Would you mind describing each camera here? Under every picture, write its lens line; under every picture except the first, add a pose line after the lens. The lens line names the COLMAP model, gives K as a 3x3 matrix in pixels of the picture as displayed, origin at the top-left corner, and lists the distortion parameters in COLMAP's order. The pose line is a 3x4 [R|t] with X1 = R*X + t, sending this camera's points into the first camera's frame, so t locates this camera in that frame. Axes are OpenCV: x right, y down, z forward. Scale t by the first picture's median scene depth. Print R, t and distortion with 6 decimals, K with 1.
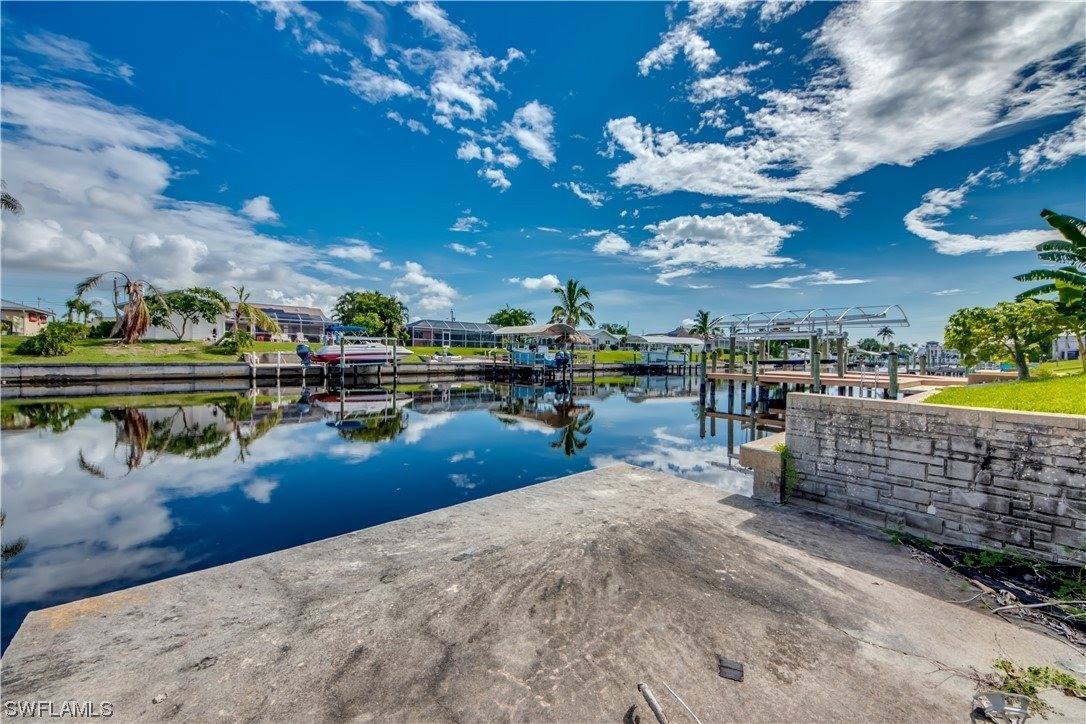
lens RADIAL K [[413.7, 0, 559.7], [0, 413.7, 357.7], [0, 0, 1]] dist [0.006193, -0.008235]
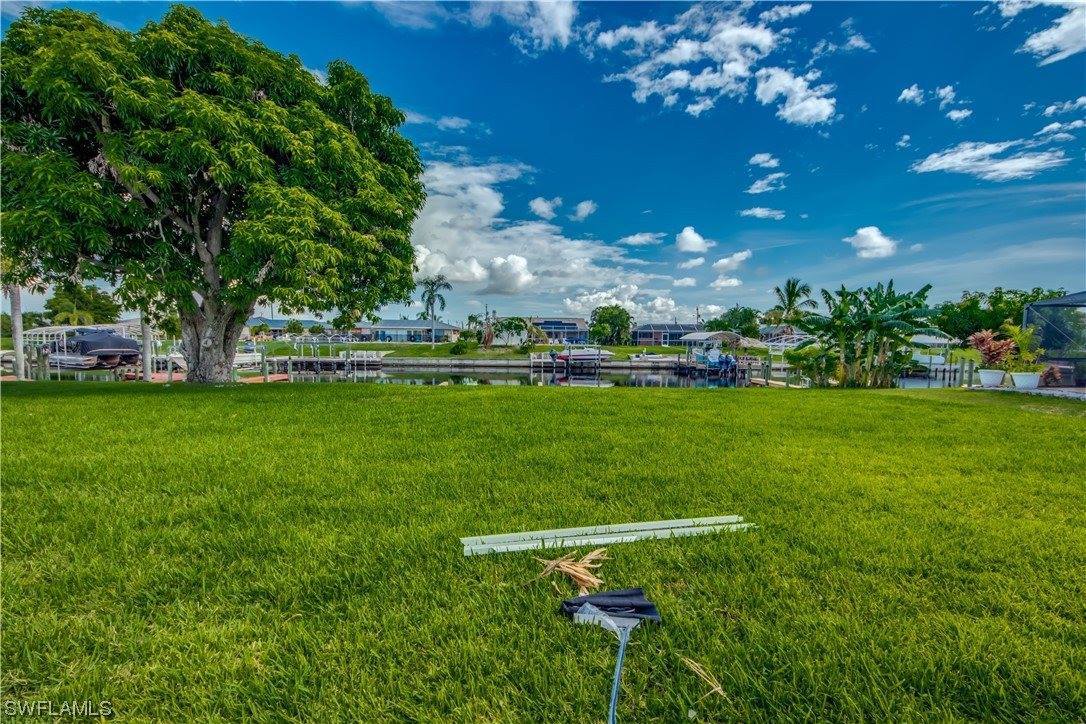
lens RADIAL K [[436.2, 0, 541.8], [0, 436.2, 360.9], [0, 0, 1]] dist [-0.003935, -0.002141]
pose [[0.756411, 0.032749, -0.653276, 0.268938], [-0.006379, 0.999068, 0.042698, -0.029660], [0.654065, -0.028130, 0.755915, -0.211648]]
